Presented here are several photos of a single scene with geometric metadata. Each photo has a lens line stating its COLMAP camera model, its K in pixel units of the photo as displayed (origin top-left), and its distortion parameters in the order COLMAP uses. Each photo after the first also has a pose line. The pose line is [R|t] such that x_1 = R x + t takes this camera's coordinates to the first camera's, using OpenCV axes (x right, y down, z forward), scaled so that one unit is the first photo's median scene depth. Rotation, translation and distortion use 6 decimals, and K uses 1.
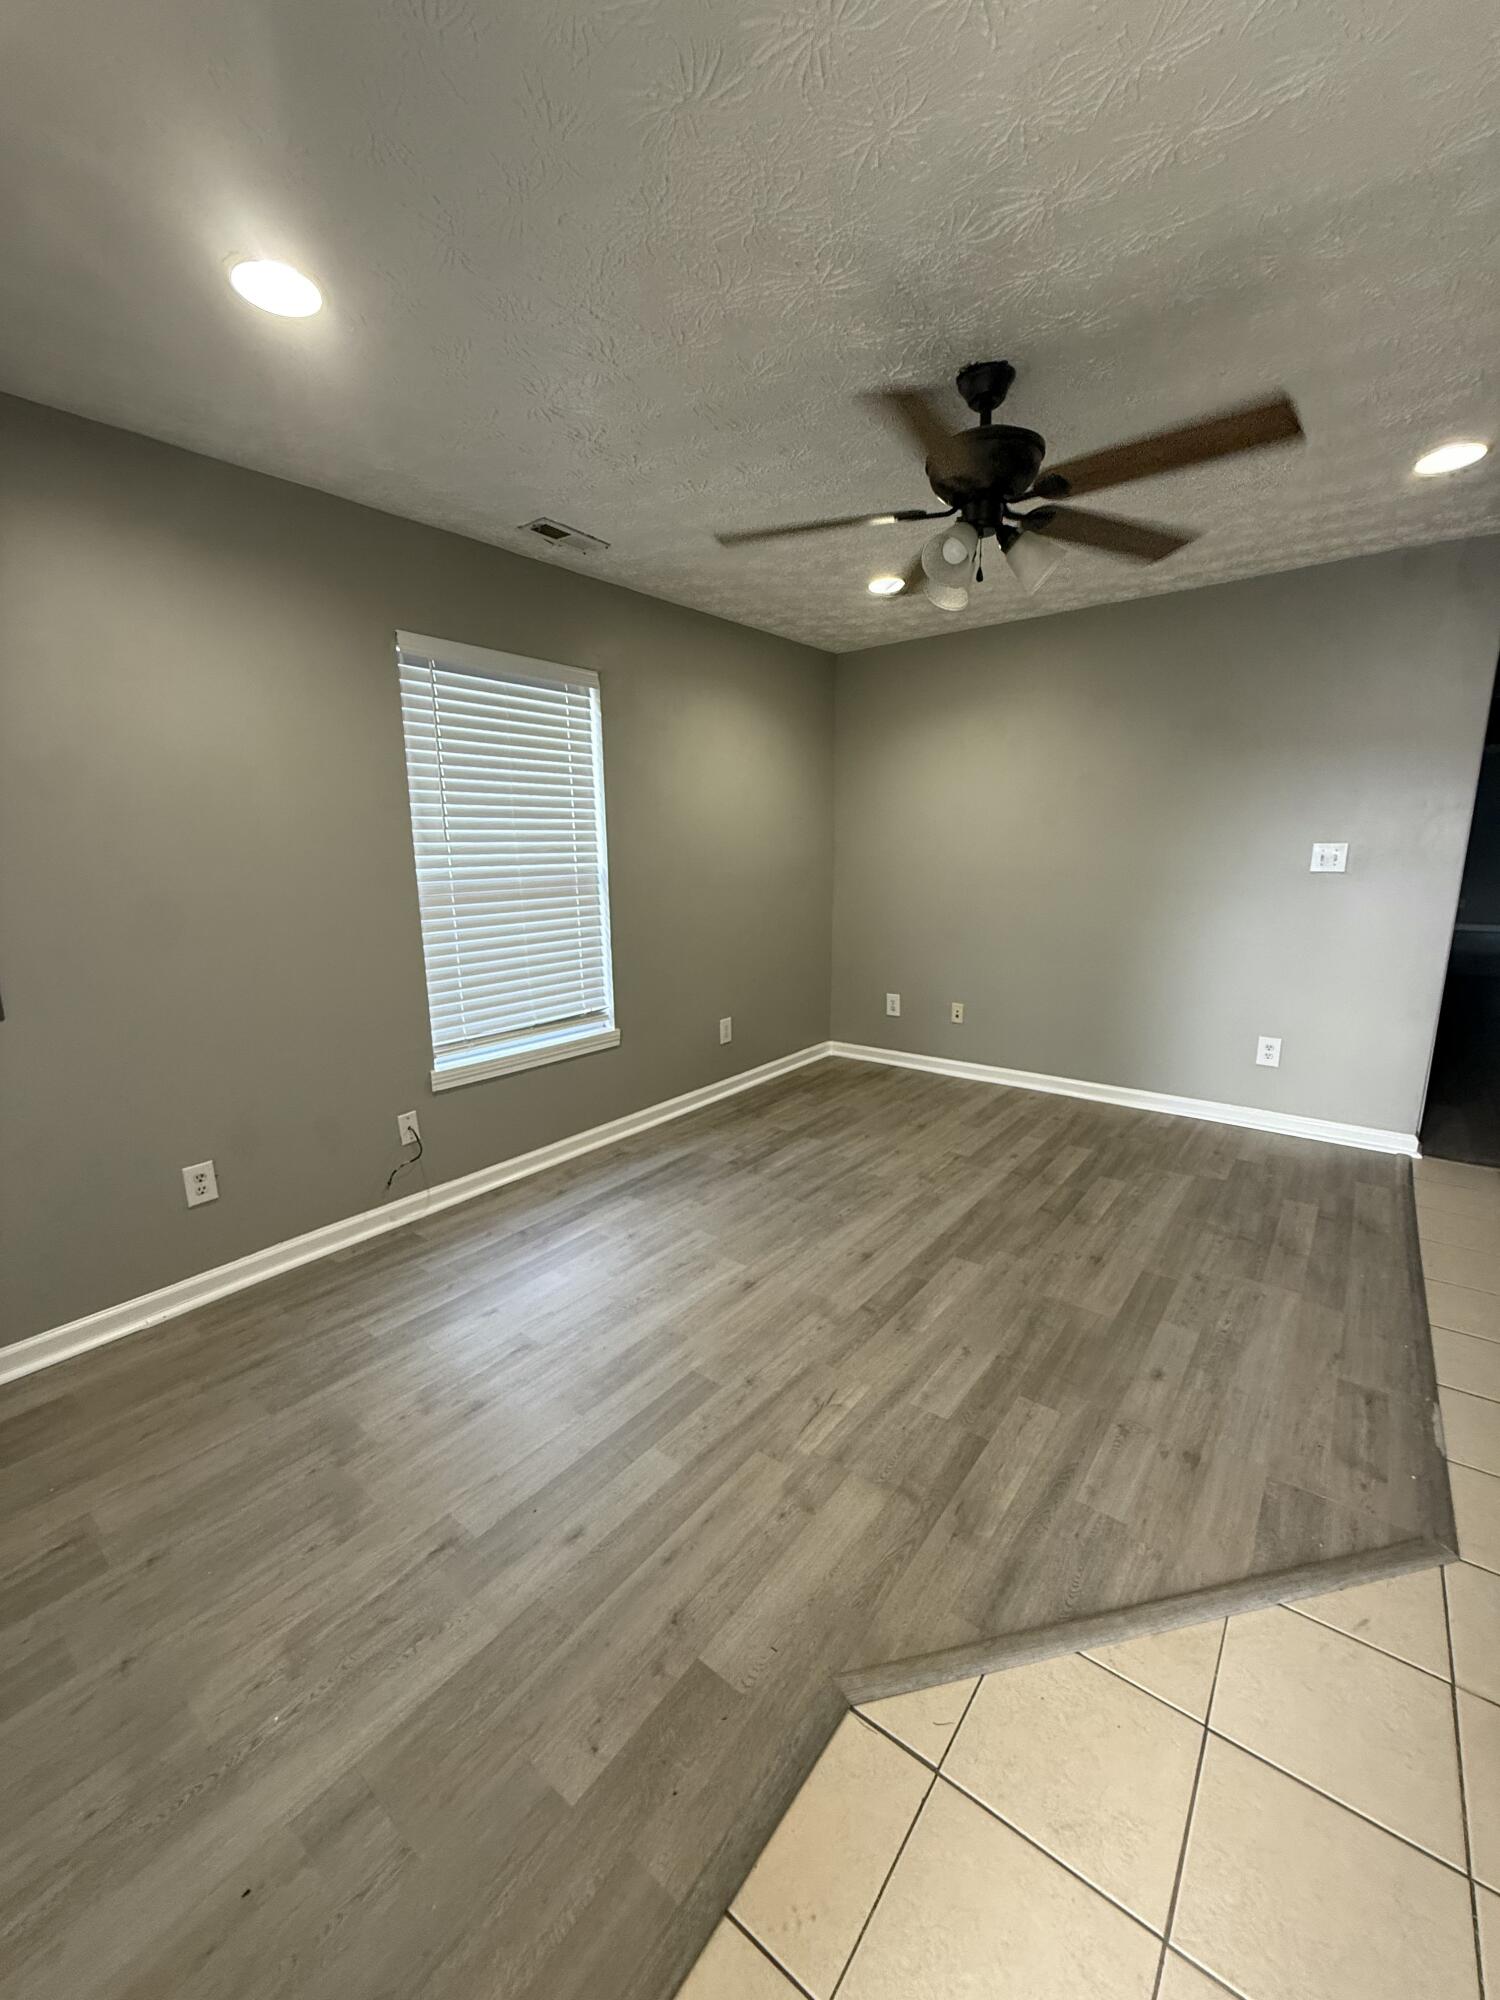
lens RADIAL K [[794.8, 0, 750.8], [0, 794.8, 994.7], [0, 0, 1]] dist [0.000315, -0.000507]
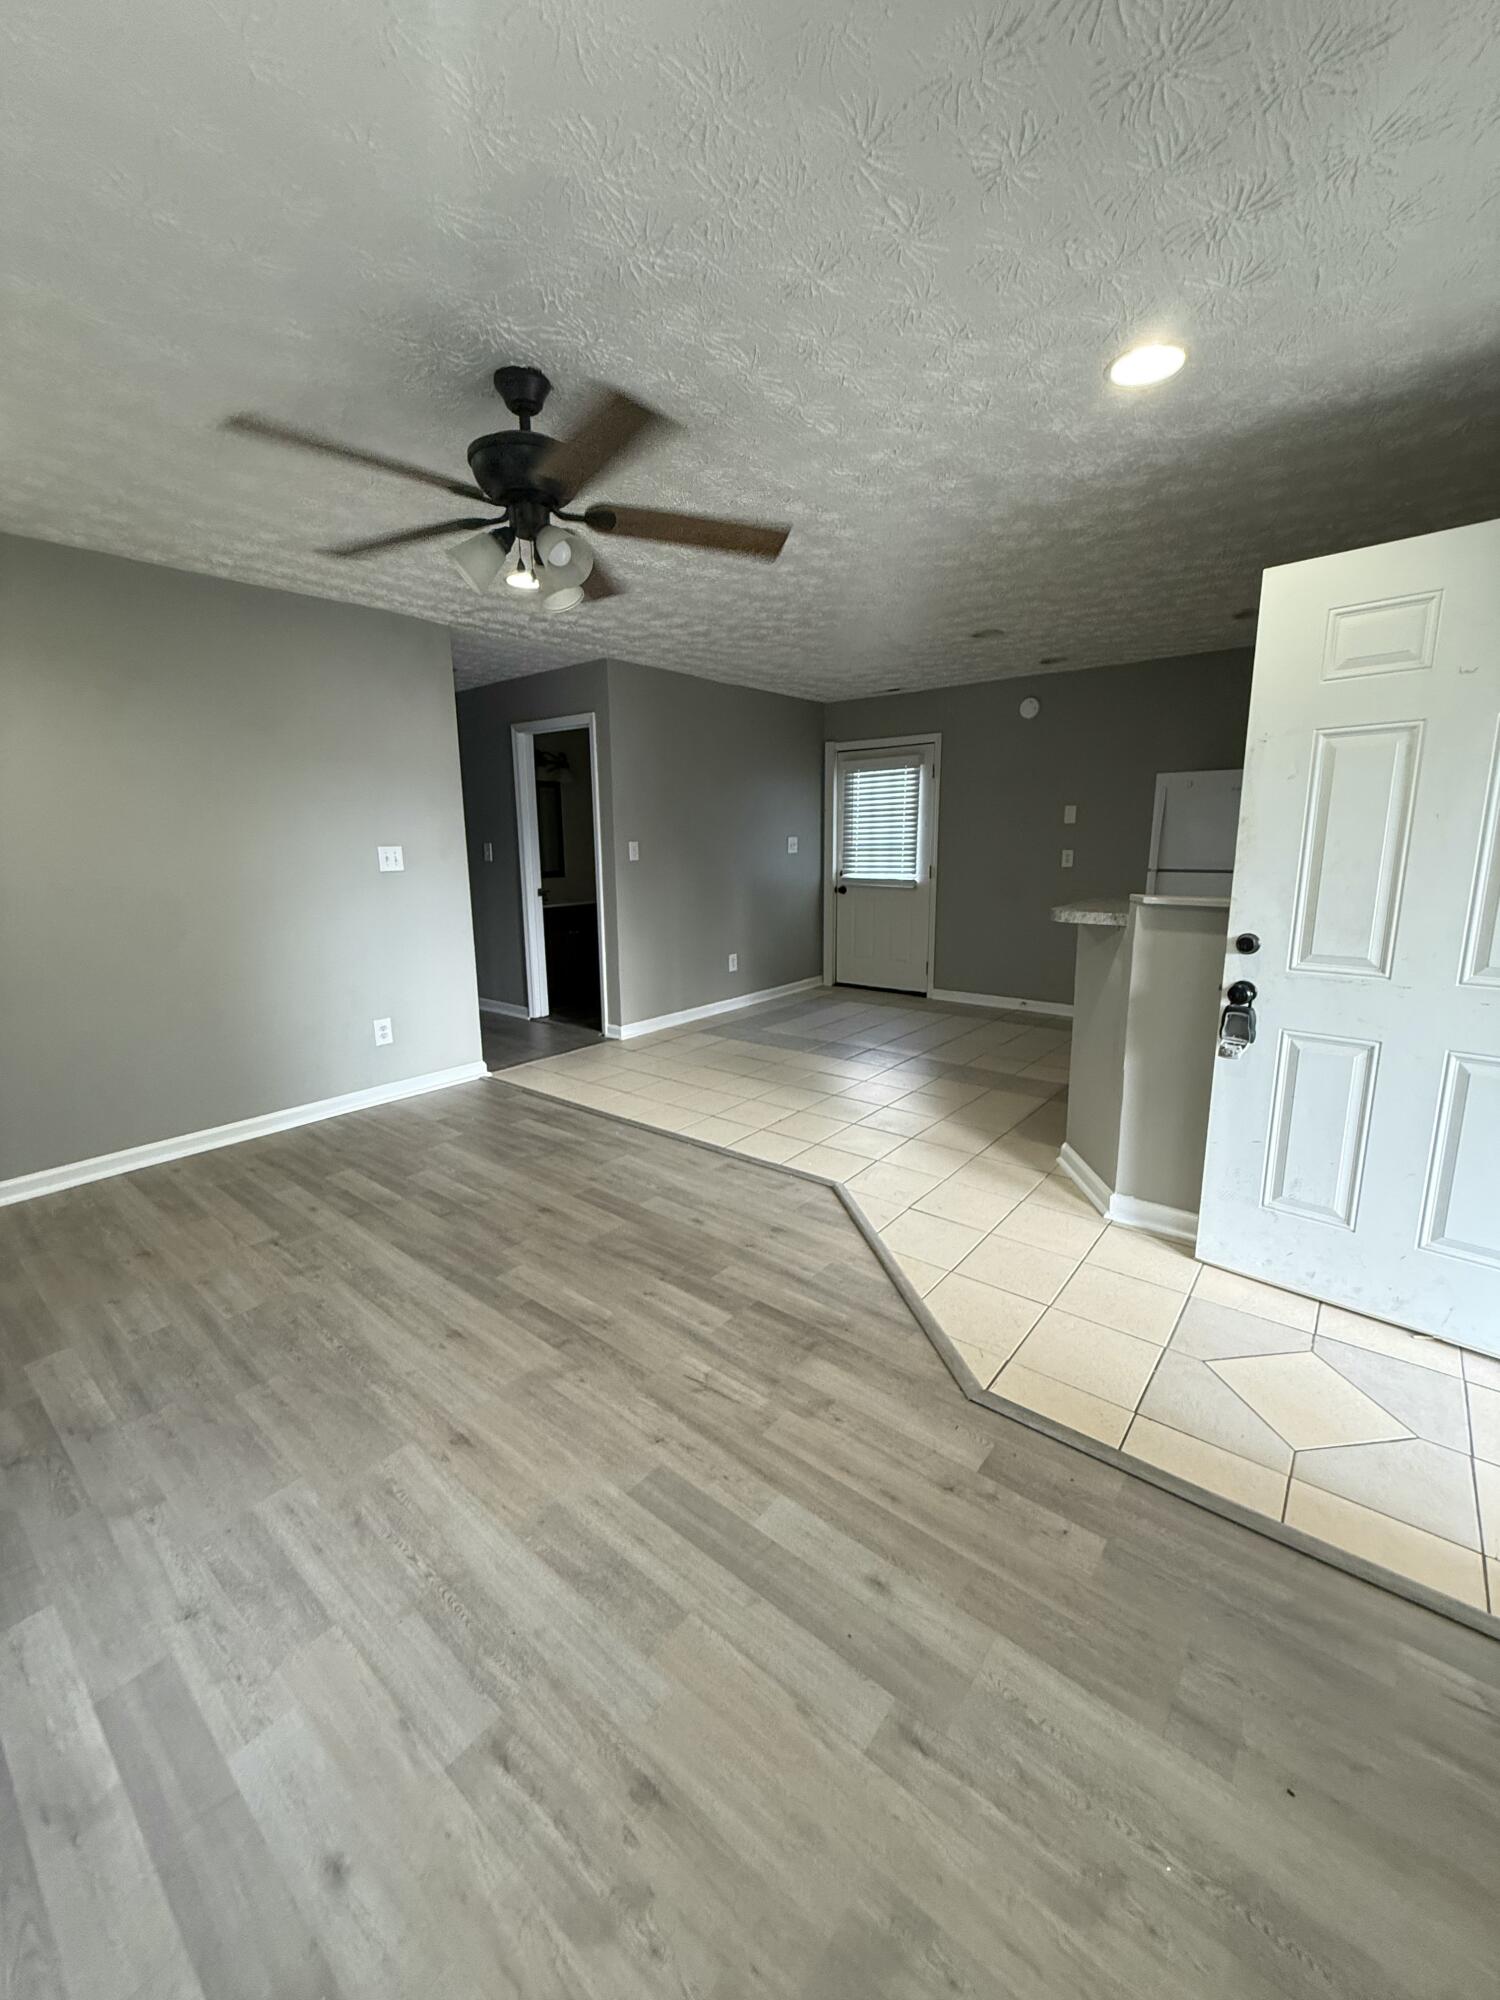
lens RADIAL K [[794.8, 0, 750.8], [0, 794.8, 994.7], [0, 0, 1]] dist [0.000315, -0.000507]
pose [[0.018776, -0.180675, 0.983364, -0.615392], [0.196957, 0.964933, 0.173529, -0.101565], [-0.980232, 0.190422, 0.053703, 0.590755]]
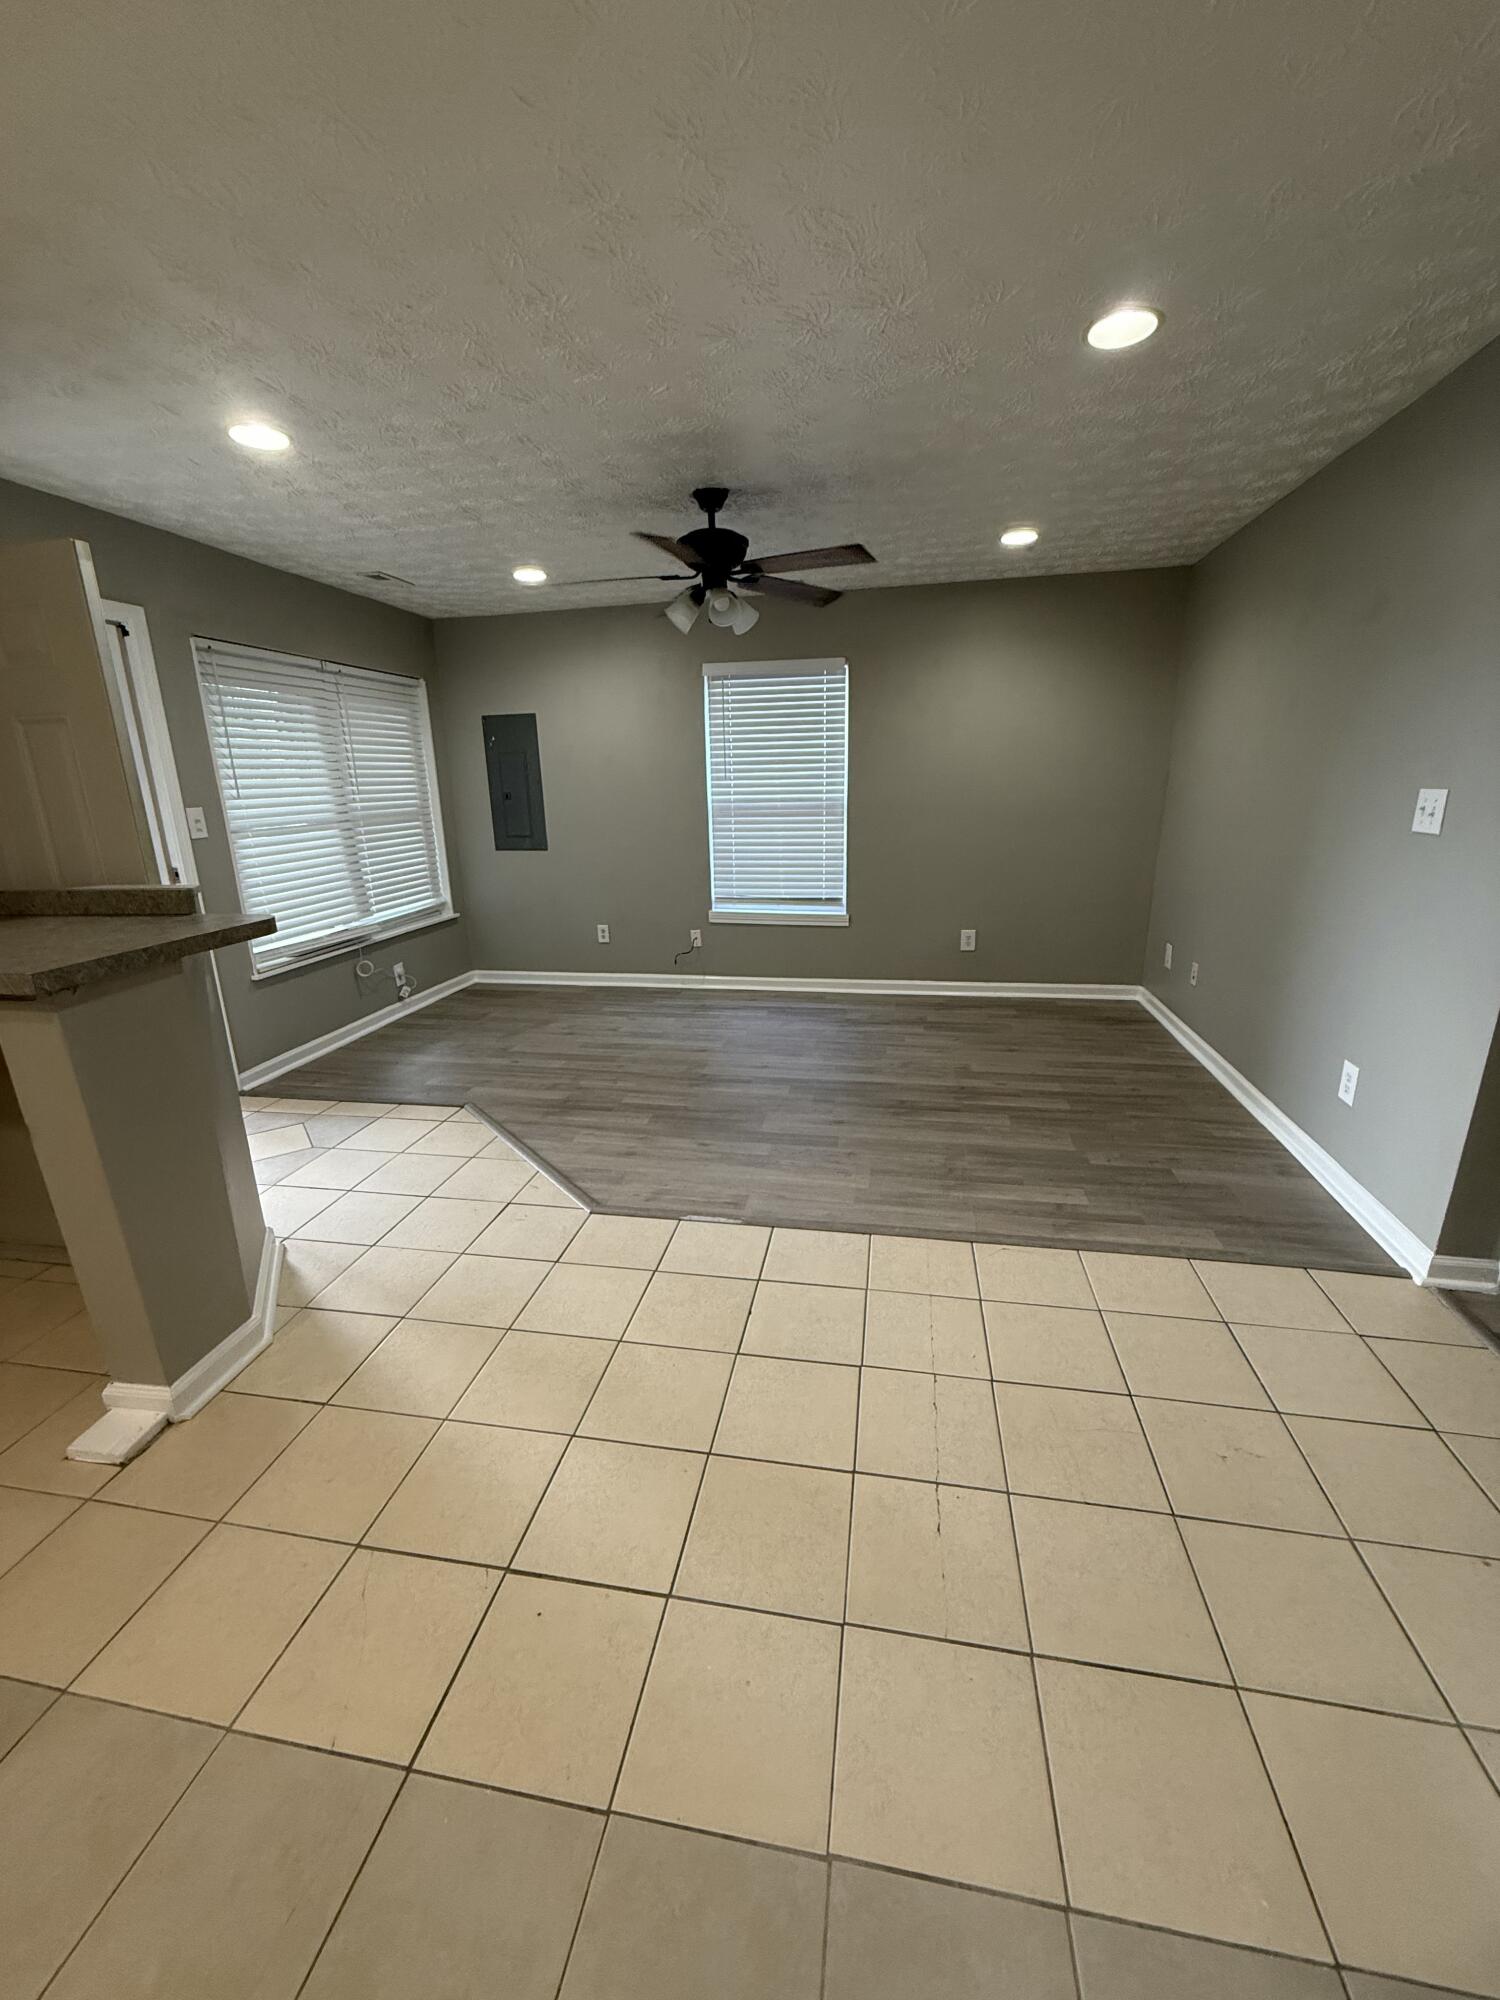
lens RADIAL K [[794.8, 0, 750.8], [0, 794.8, 994.7], [0, 0, 1]] dist [0.000315, -0.000507]
pose [[0.457446, 0.237528, -0.856927, 1.405308], [-0.150301, 0.970453, 0.188762, -0.082932], [0.876443, 0.042449, 0.479630, 0.257641]]
